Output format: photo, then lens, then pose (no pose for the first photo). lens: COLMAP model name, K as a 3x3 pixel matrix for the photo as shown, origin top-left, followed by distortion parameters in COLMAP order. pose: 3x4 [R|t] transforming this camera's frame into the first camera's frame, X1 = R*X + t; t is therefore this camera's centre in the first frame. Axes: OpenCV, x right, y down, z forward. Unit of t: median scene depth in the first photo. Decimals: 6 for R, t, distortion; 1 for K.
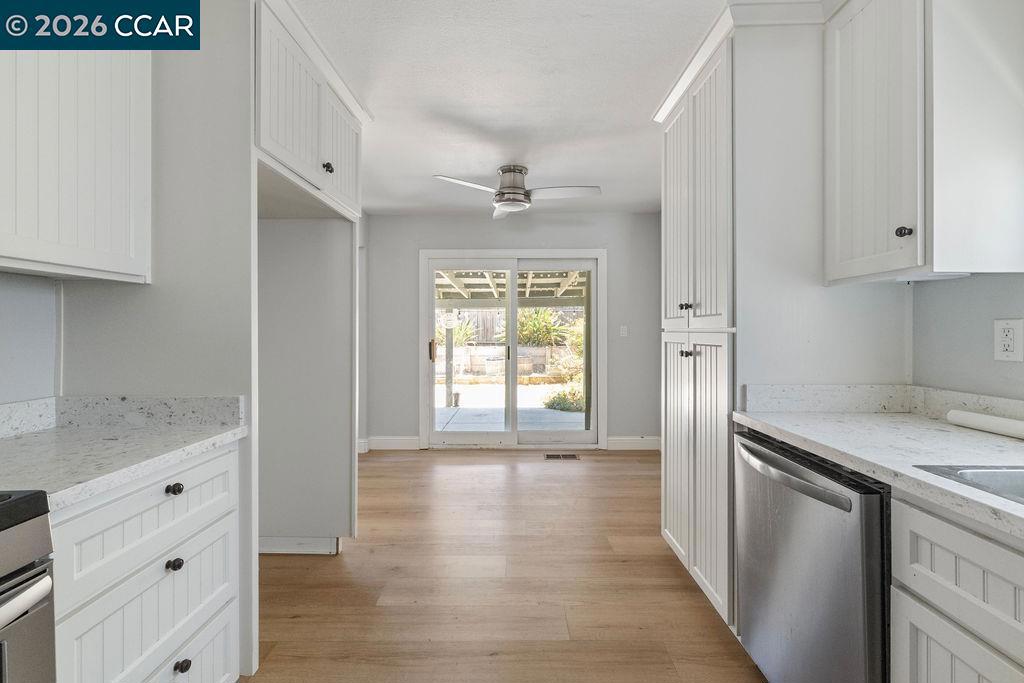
lens RADIAL K [[455.2, 0, 515.7], [0, 455.2, 329.5], [0, 0, 1]] dist [0.001660, 0.001251]
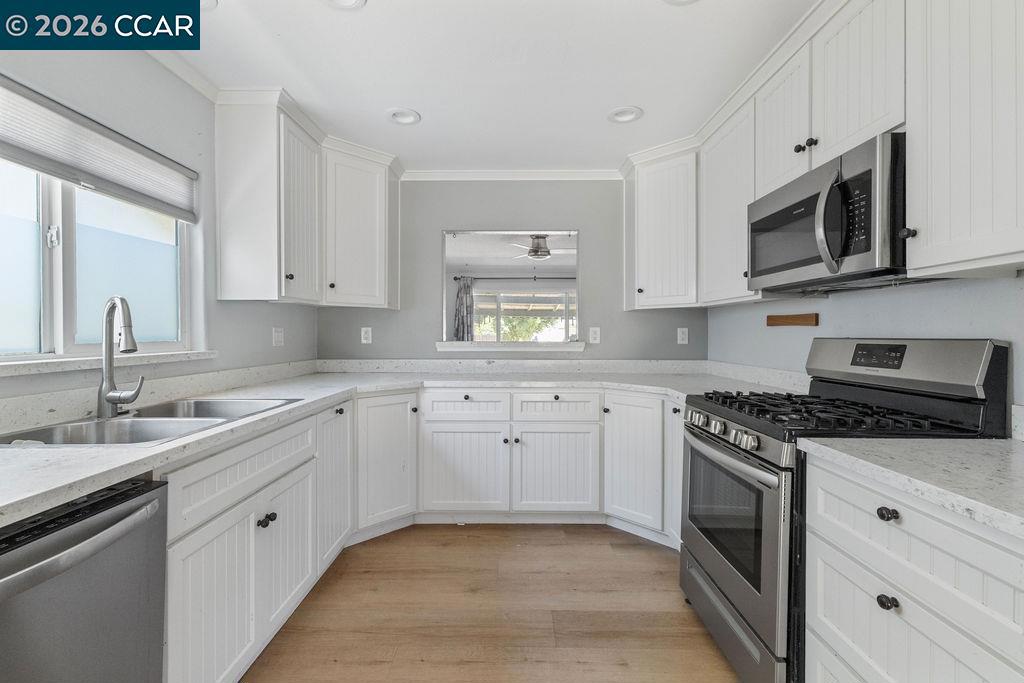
lens RADIAL K [[455.2, 0, 515.7], [0, 455.2, 329.5], [0, 0, 1]] dist [0.001660, 0.001251]
pose [[-0.999980, 0.002059, -0.005976, -0.018897], [0.002114, 0.999956, -0.009109, 0.004238], [0.005957, -0.009121, -0.999941, 0.744021]]
